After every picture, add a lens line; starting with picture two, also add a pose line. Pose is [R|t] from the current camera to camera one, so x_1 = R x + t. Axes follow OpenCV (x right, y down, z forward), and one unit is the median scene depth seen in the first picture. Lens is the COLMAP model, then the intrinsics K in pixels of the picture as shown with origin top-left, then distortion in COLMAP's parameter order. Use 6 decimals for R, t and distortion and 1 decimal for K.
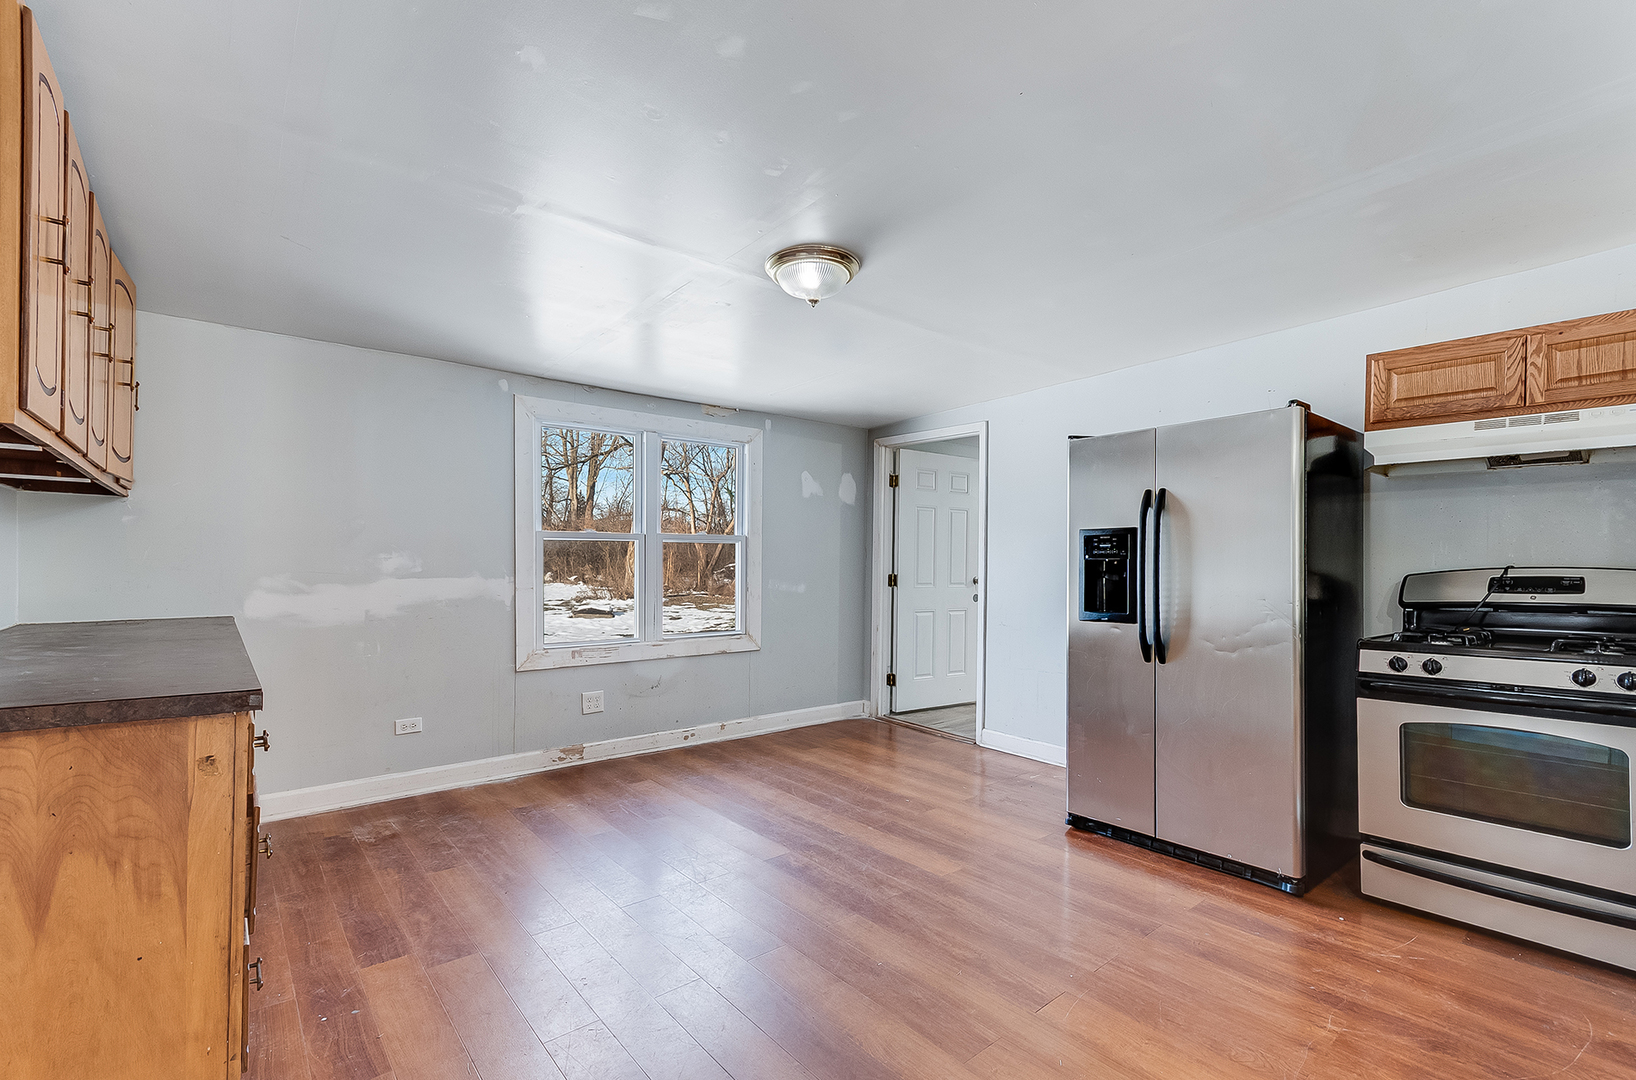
lens RADIAL K [[721.3, 0, 825.9], [0, 721.3, 553.5], [0, 0, 1]] dist [-0.000375, 0.000021]
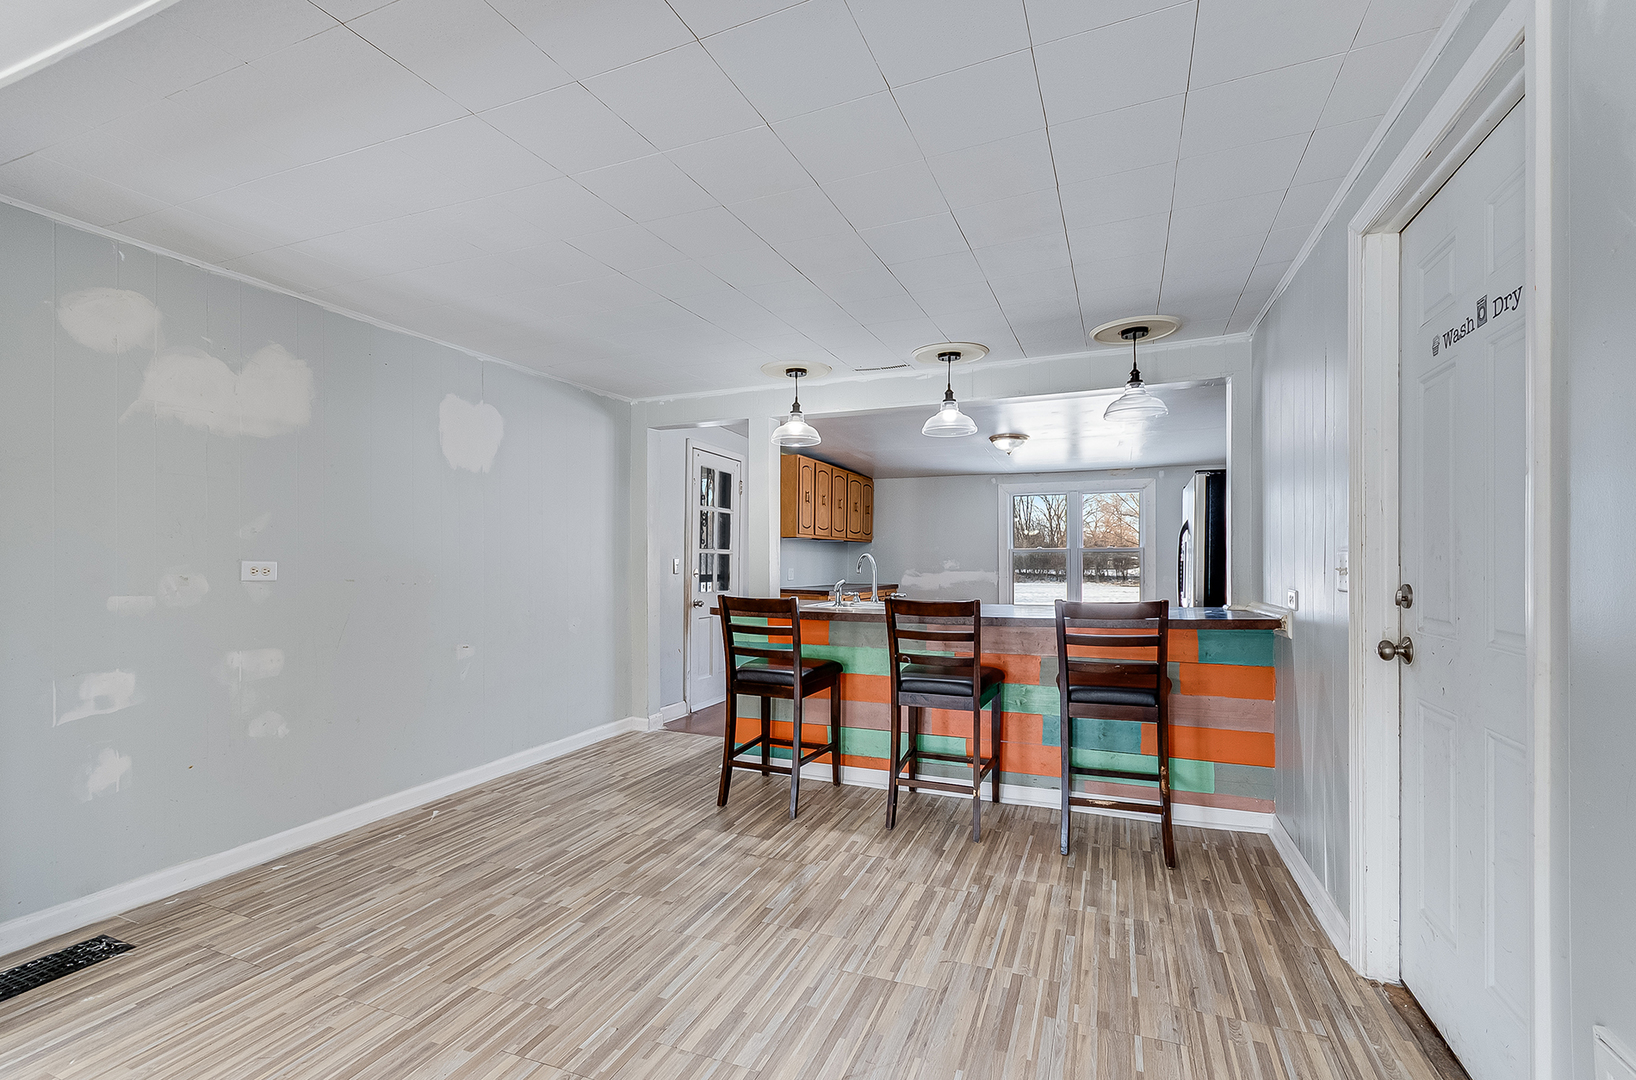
lens RADIAL K [[704.6, 0, 814.0], [0, 704.6, 555.1], [0, 0, 1]] dist [0.001122, 0.000163]
pose [[0.451041, -0.004568, -0.892492, 1.267250], [0.010623, 0.999944, 0.000250, -0.023607], [0.892440, -0.009594, 0.451064, -0.441060]]
